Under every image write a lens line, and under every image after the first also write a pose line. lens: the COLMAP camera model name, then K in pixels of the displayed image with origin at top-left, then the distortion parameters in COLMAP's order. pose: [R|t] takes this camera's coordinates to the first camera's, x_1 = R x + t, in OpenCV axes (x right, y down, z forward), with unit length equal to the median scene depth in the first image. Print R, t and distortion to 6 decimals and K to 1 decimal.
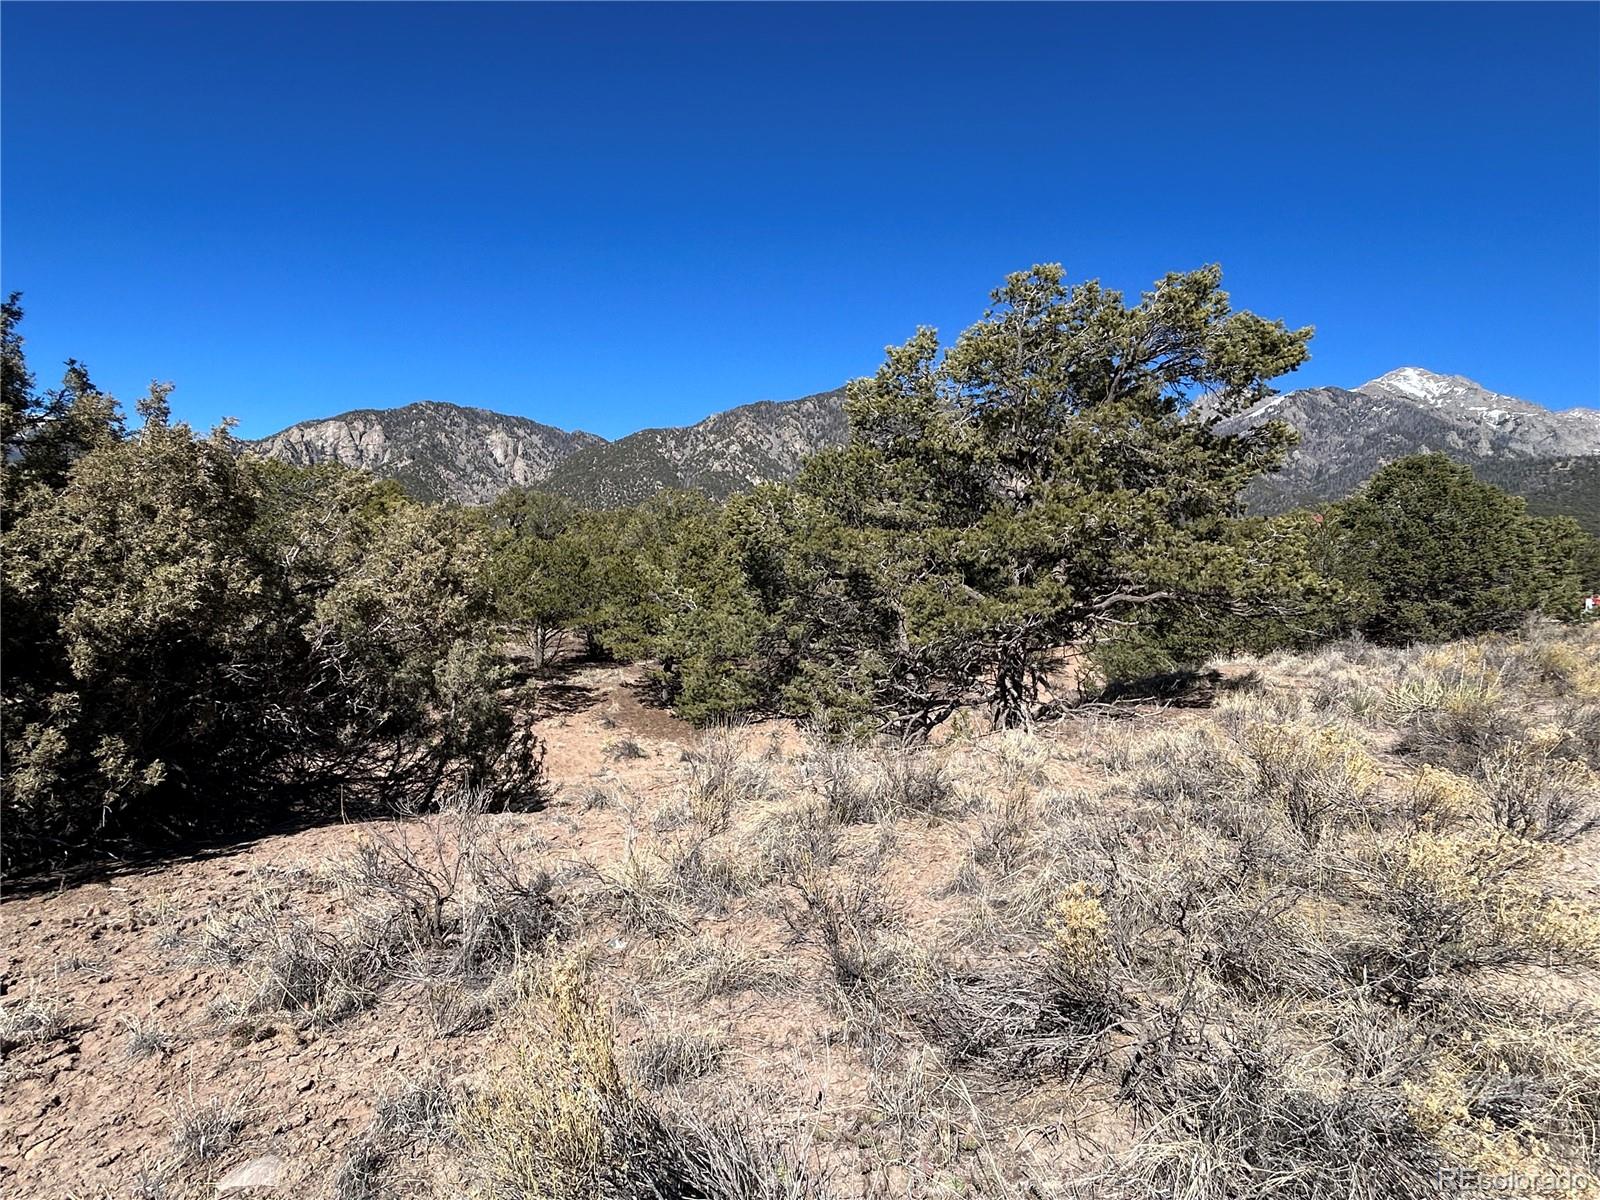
lens RADIAL K [[918.7, 0, 805.2], [0, 918.7, 604.7], [0, 0, 1]] dist [0.003987, 0.001076]
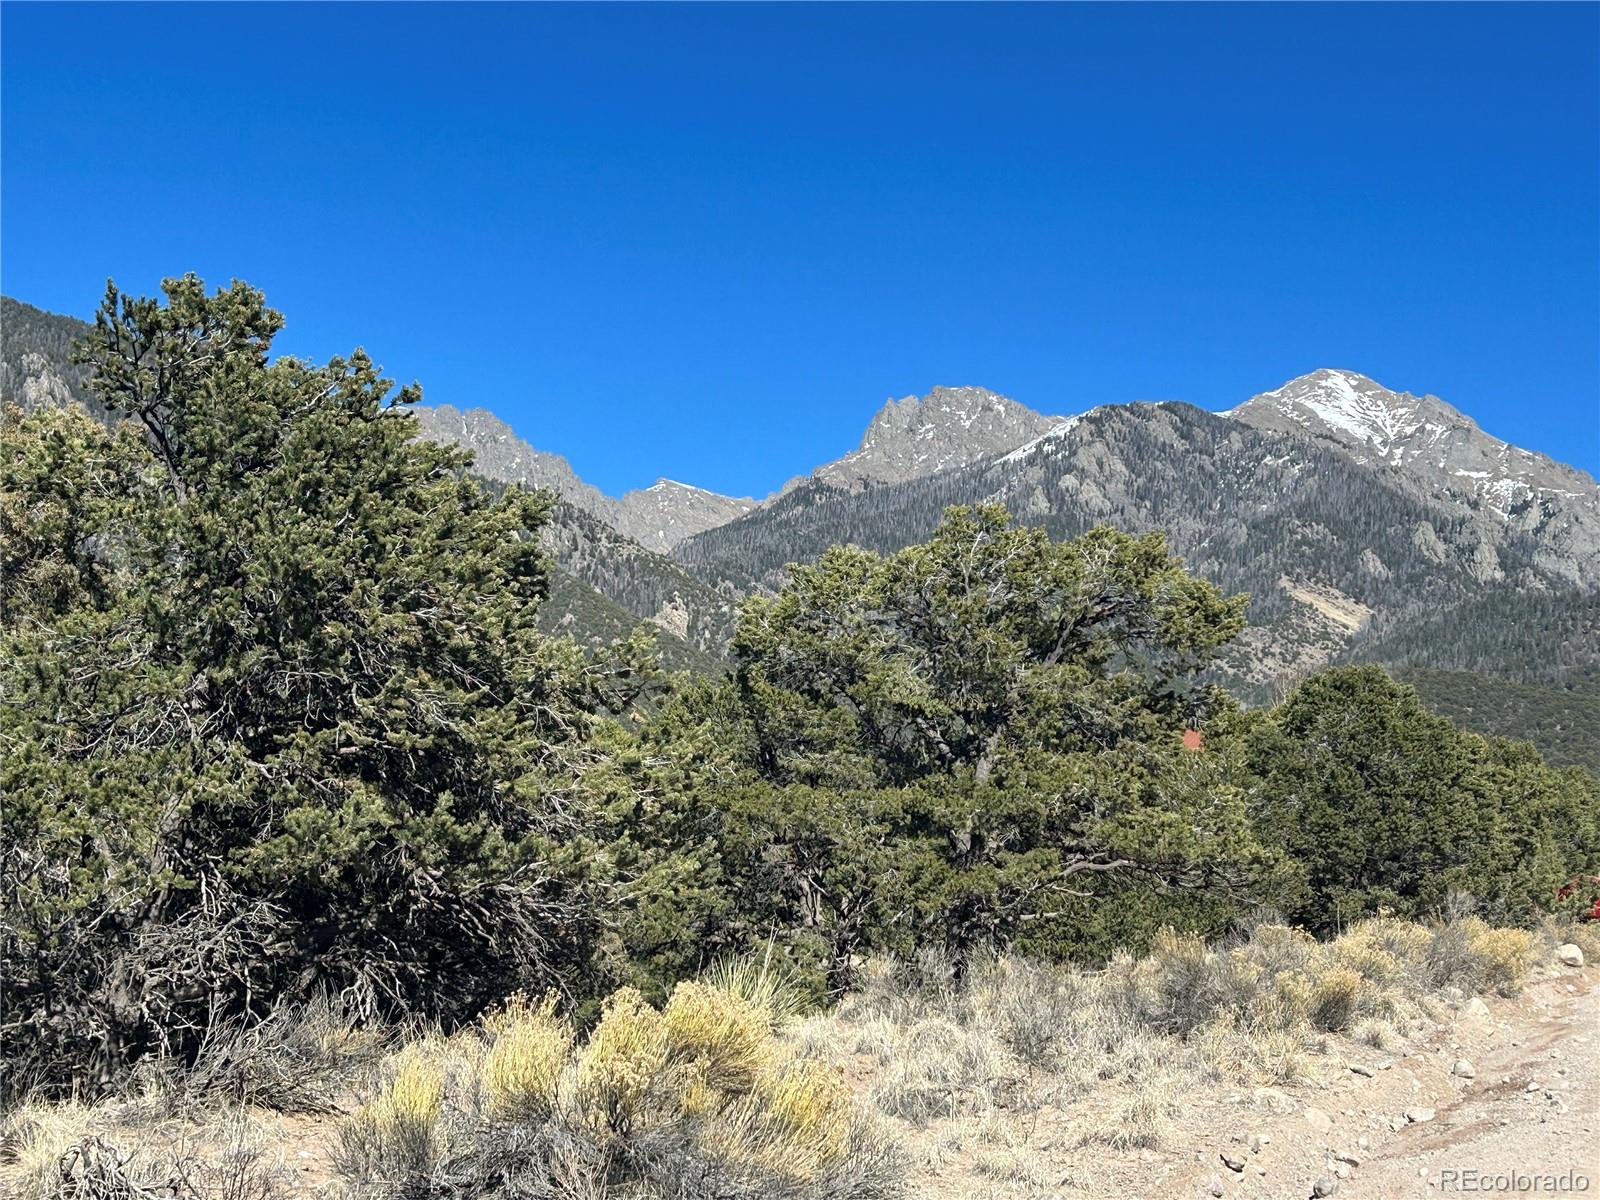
lens RADIAL K [[2508.7, 0, 798.5], [0, 2508.7, 599.7], [0, 0, 1]] dist [0.069236, 0.000000]
pose [[0.933636, 0.043866, 0.355528, -0.897792], [0.002163, 0.991766, -0.128045, 0.053282], [-0.358218, 0.120317, 0.925853, -1.391570]]
